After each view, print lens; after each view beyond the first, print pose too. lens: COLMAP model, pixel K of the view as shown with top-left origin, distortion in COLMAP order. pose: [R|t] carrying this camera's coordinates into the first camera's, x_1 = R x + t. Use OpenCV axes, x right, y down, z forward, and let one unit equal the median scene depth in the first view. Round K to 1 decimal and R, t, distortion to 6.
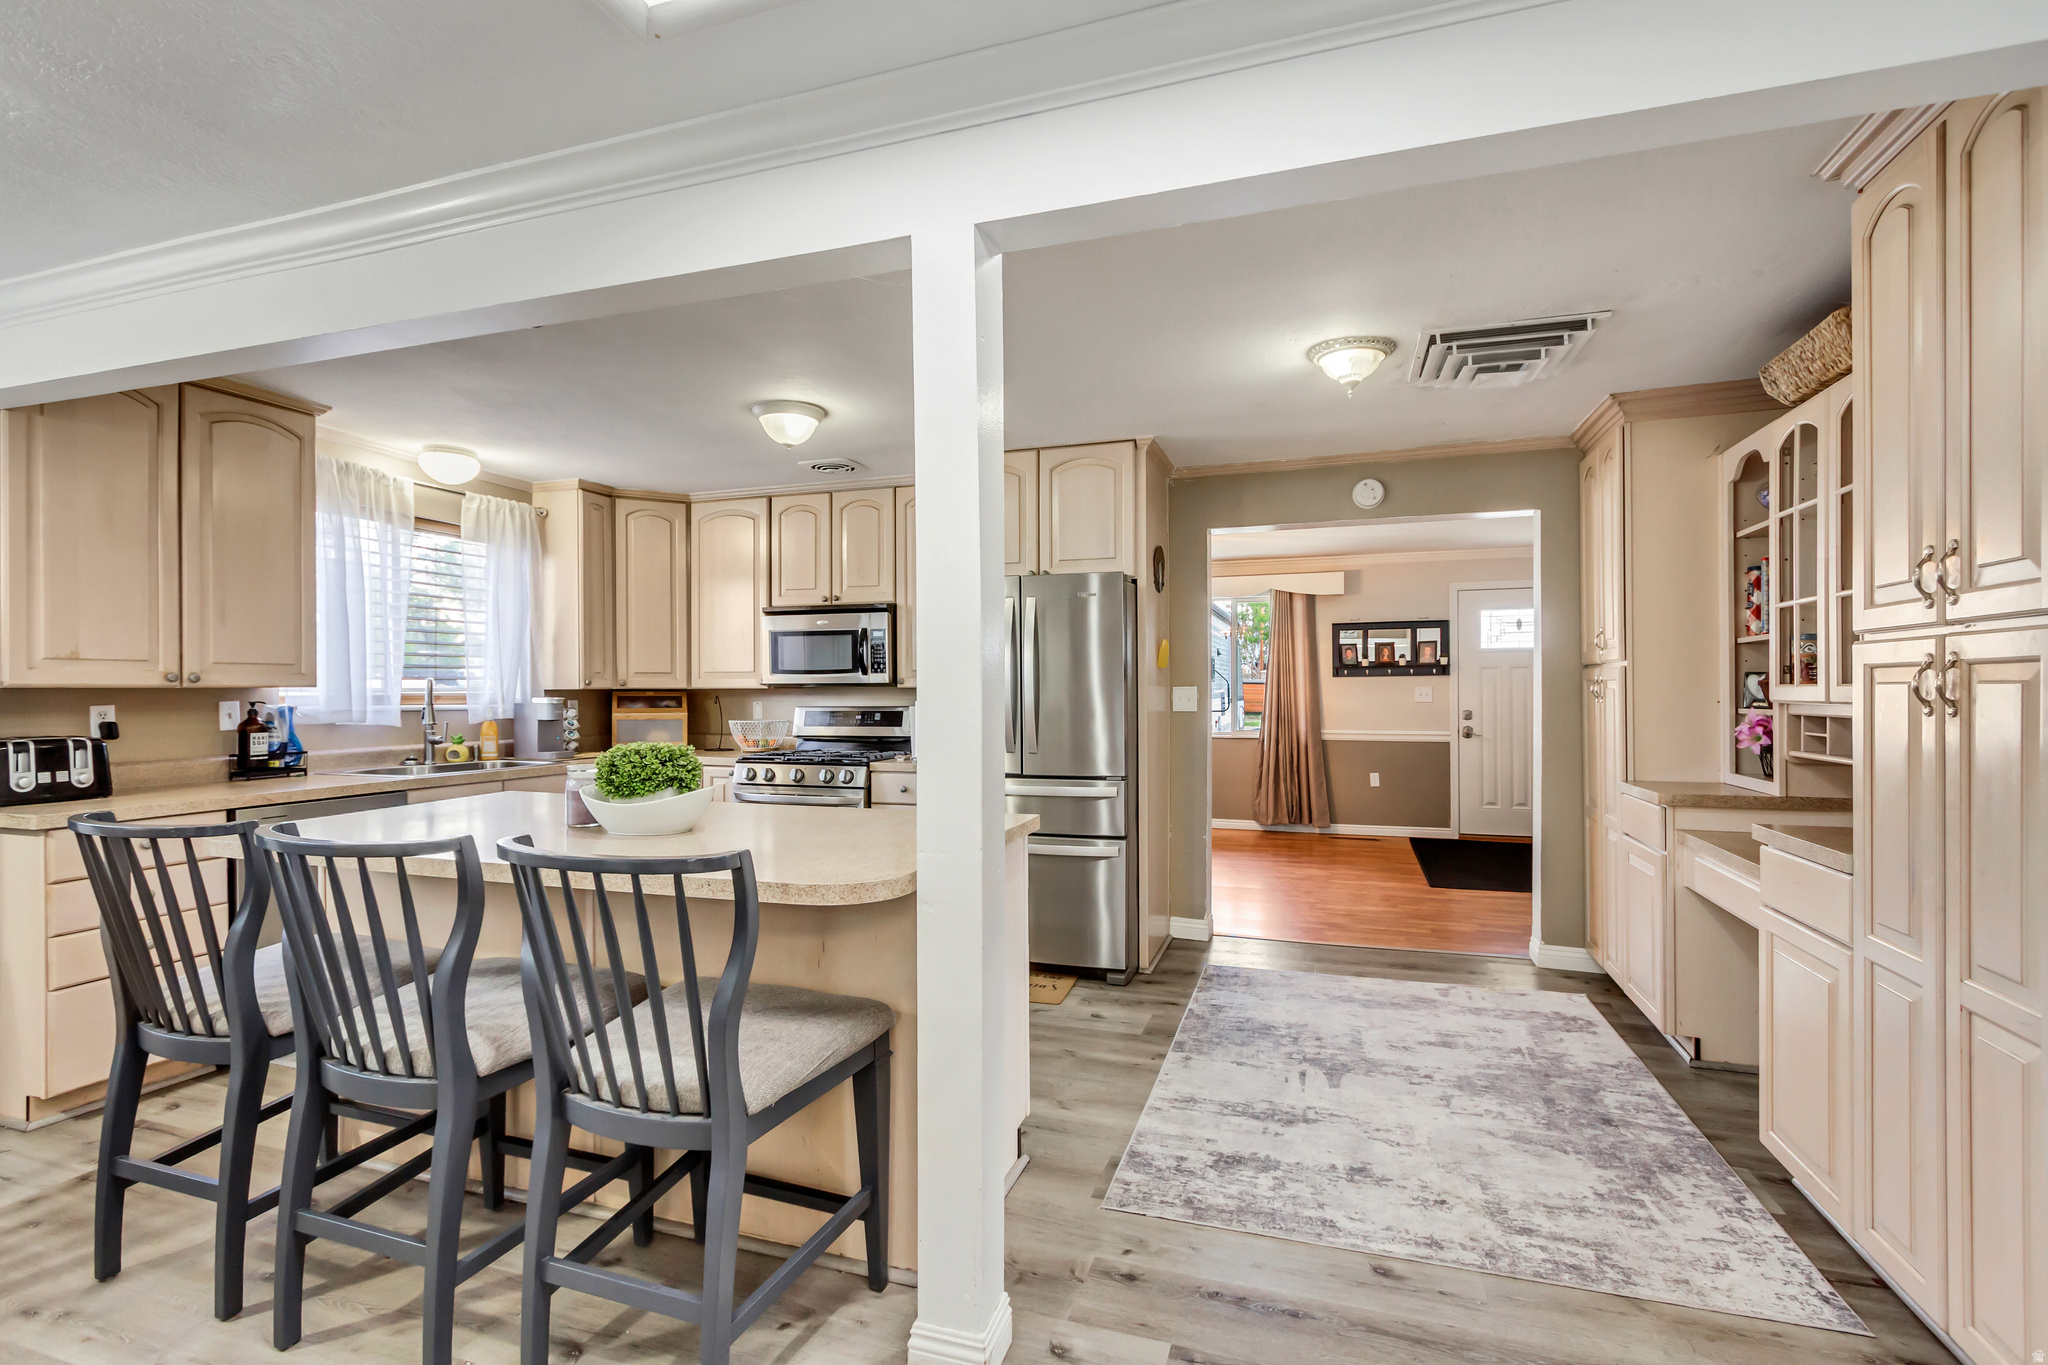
lens RADIAL K [[937.2, 0, 1022.2], [0, 937.2, 692.5], [0, 0, 1]] dist [0.002094, -0.000450]
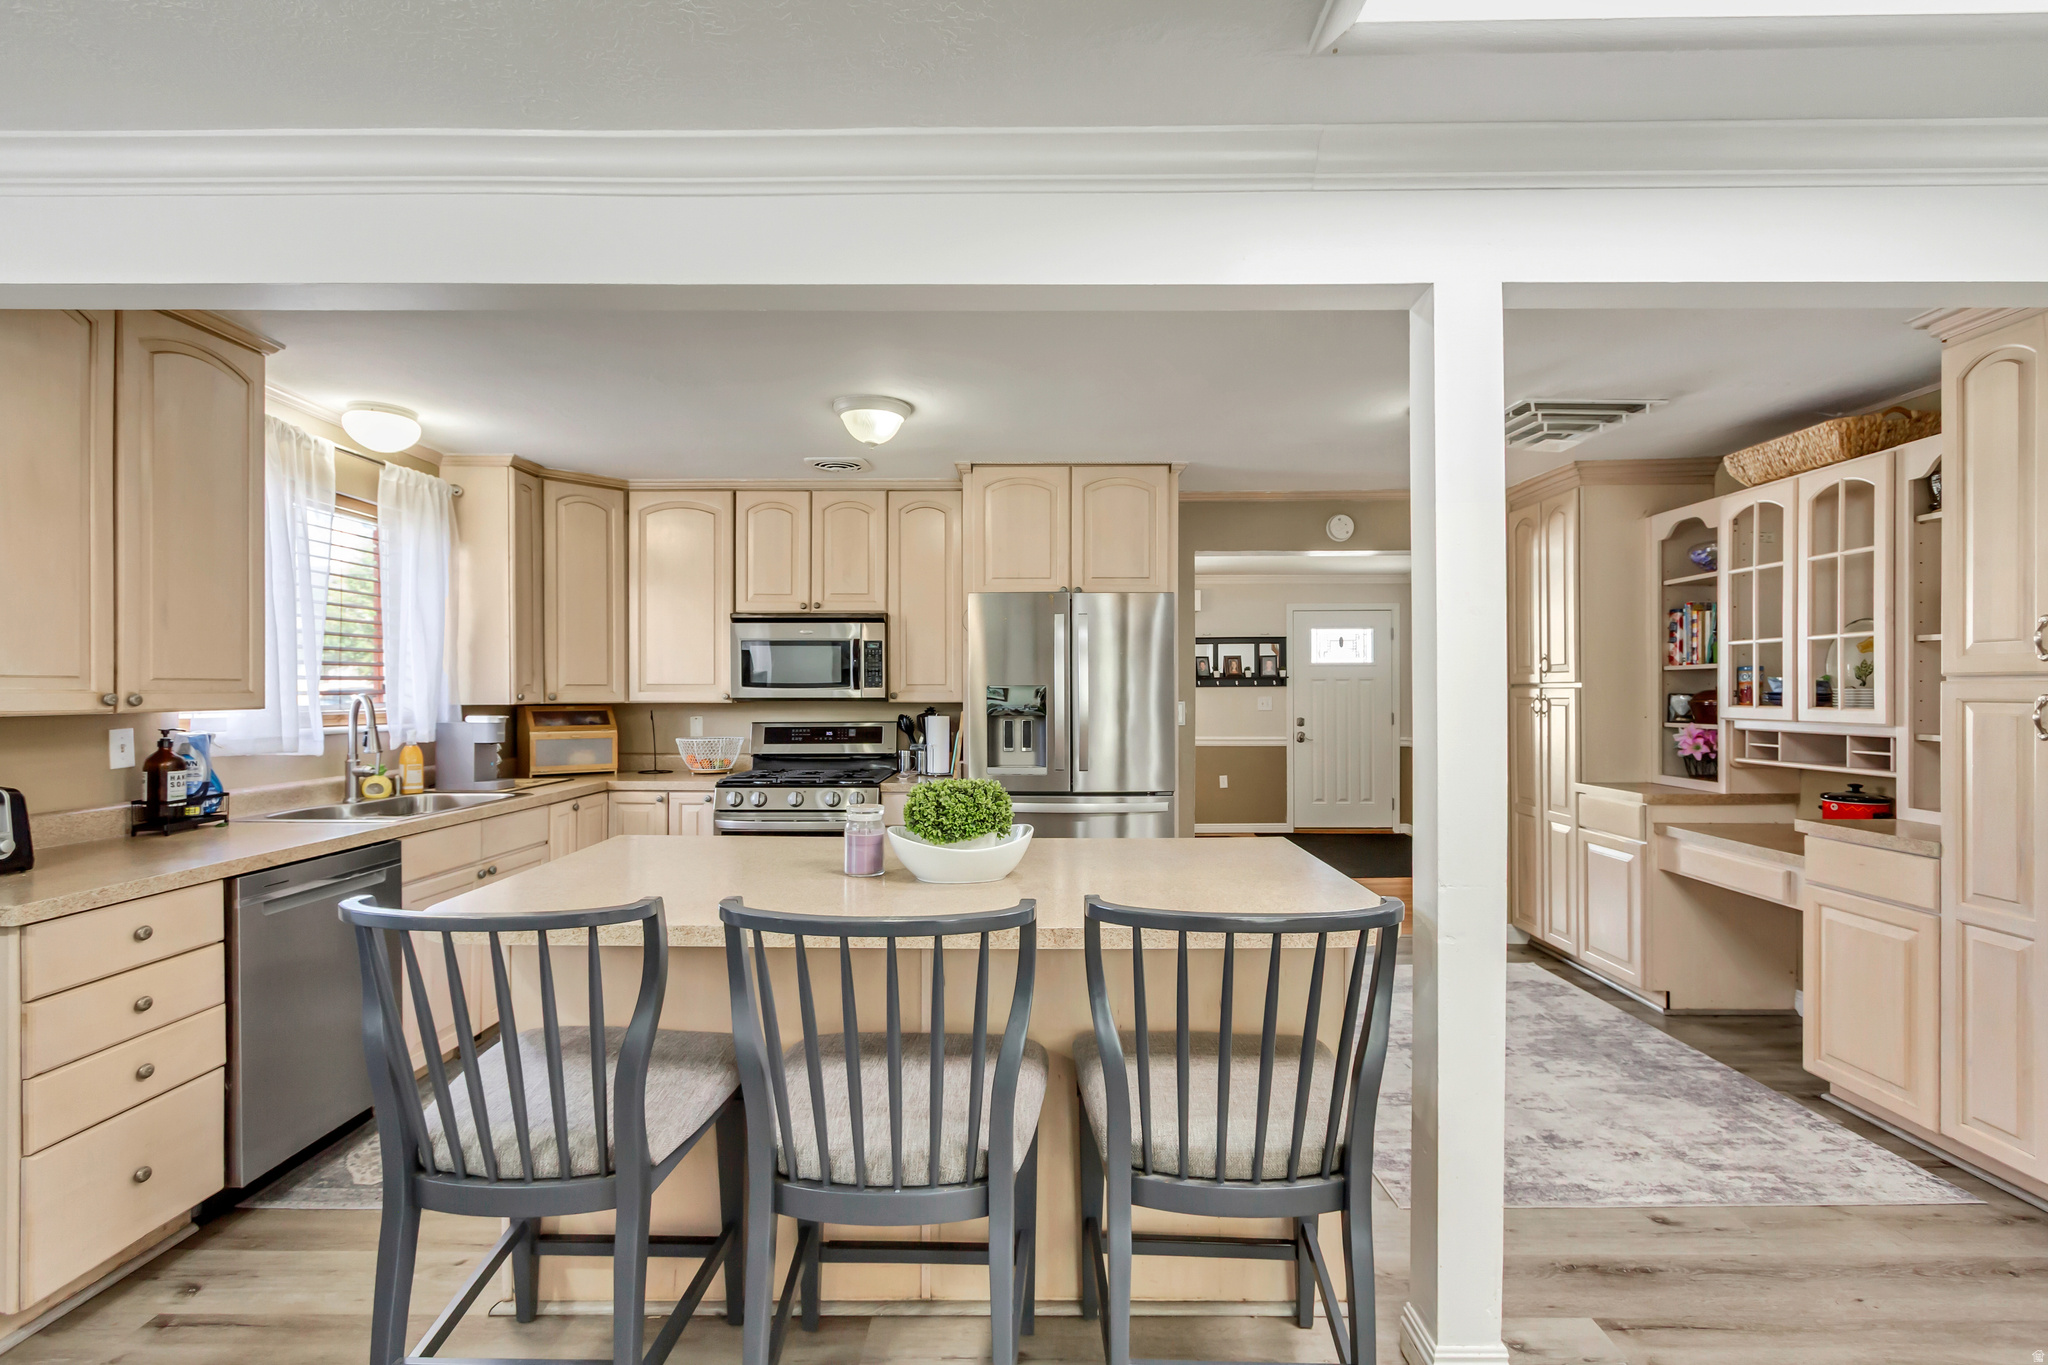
lens RADIAL K [[937.2, 0, 1022.2], [0, 937.2, 692.5], [0, 0, 1]] dist [0.002094, -0.000450]
pose [[0.949412, 0.001451, 0.314029, -0.372343], [-0.001043, 0.999998, -0.001467, -0.017223], [-0.314031, 0.001065, 0.949412, 0.073649]]
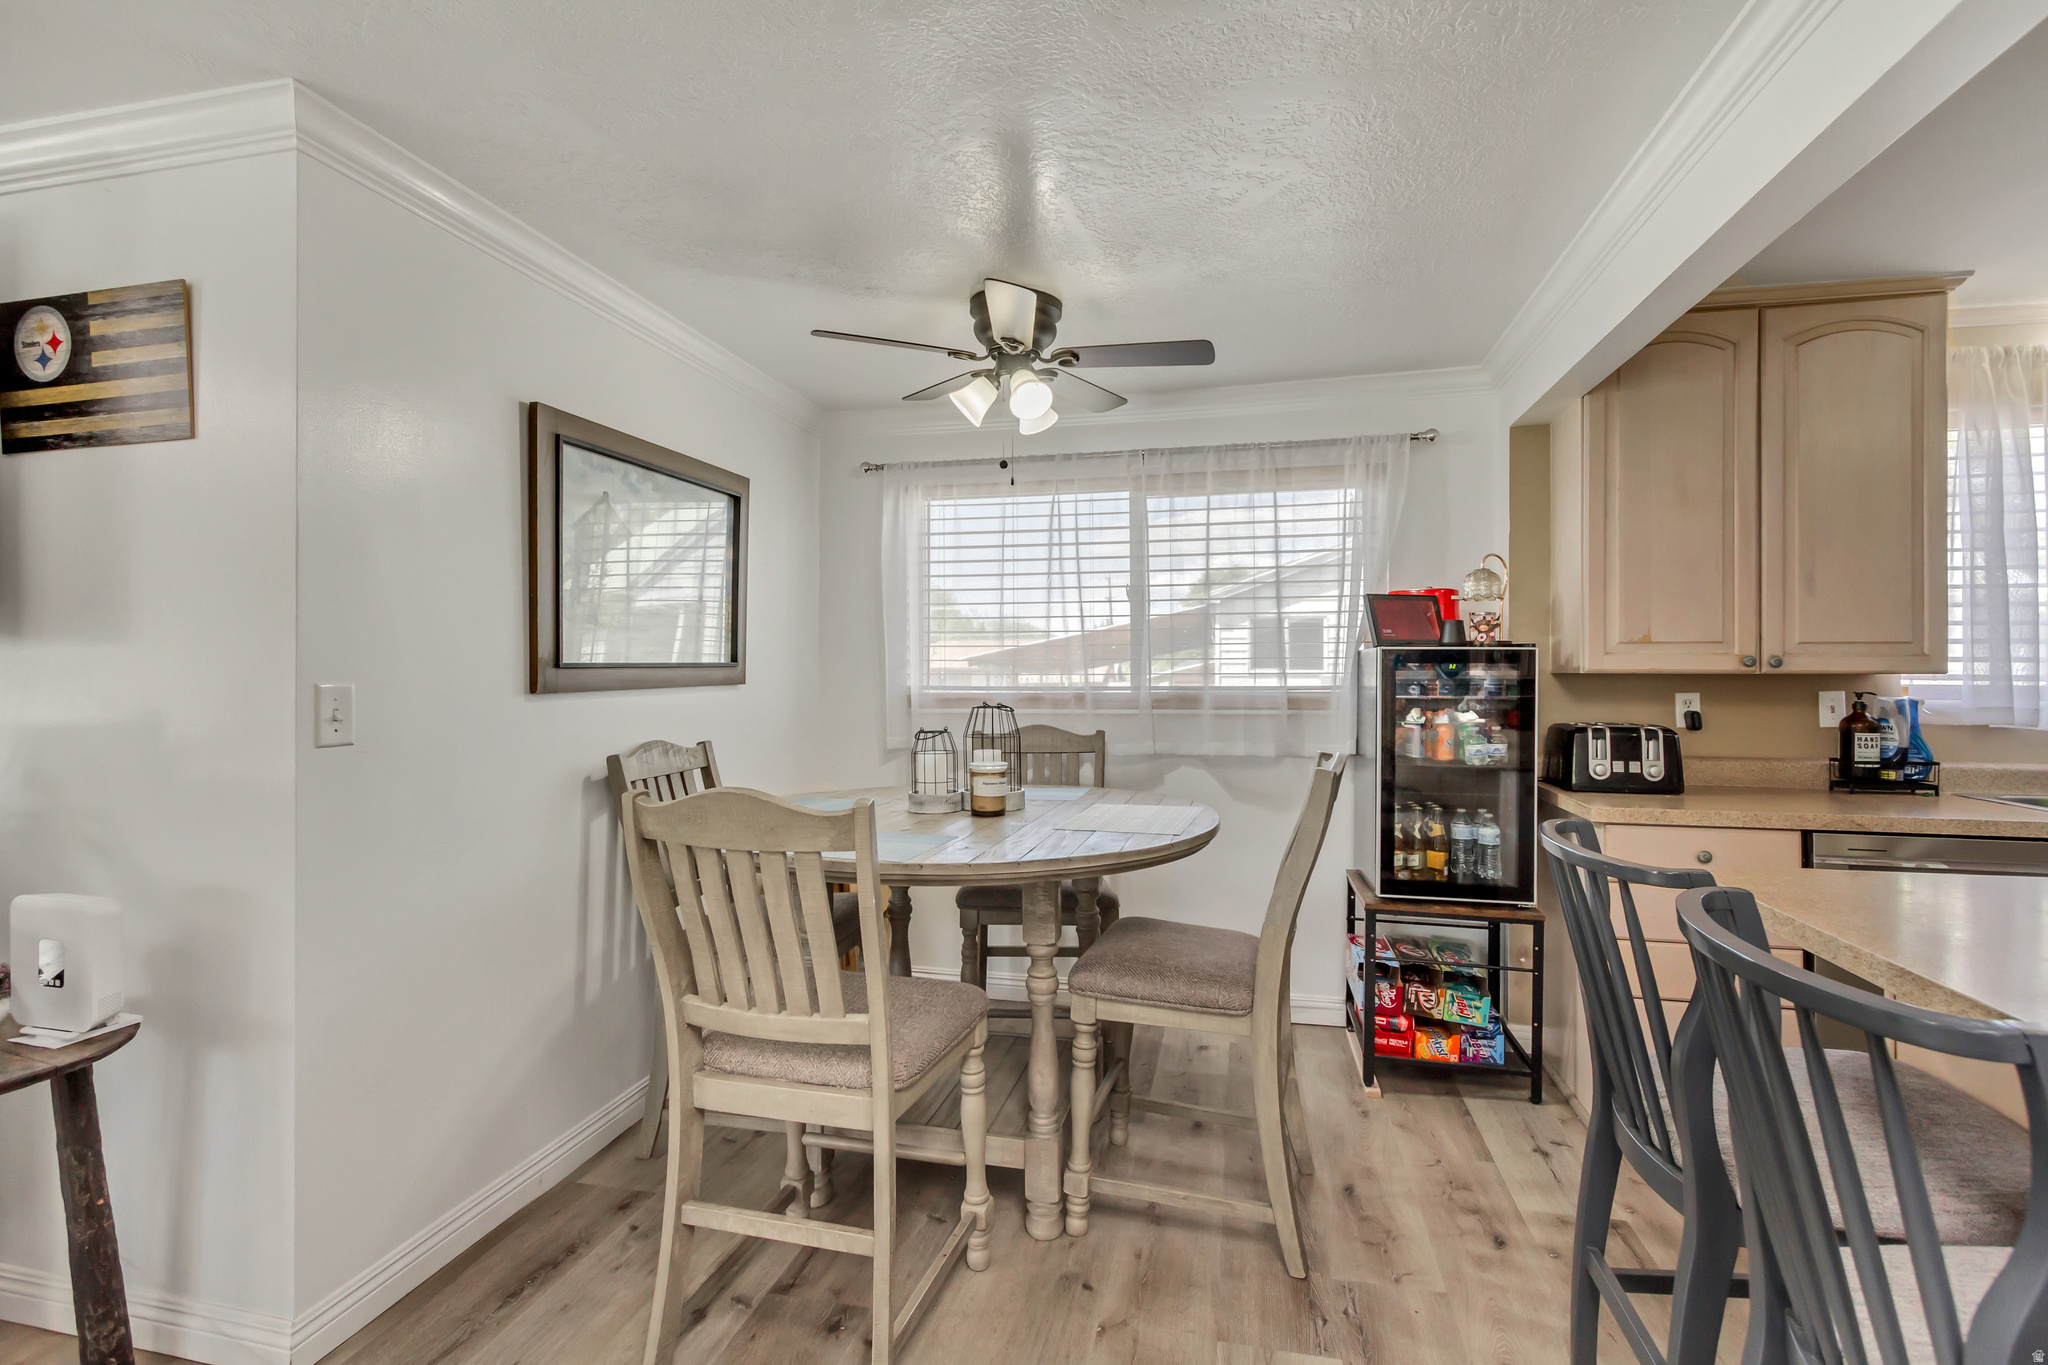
lens RADIAL K [[966.4, 0, 1025.0], [0, 966.4, 678.6], [0, 0, 1]] dist [0.029973, -0.019888]
pose [[0.100656, 0.002906, -0.994917, -0.079766], [-0.008896, 0.999958, 0.002021, 0.002773], [0.994881, 0.008647, 0.100678, 0.213139]]
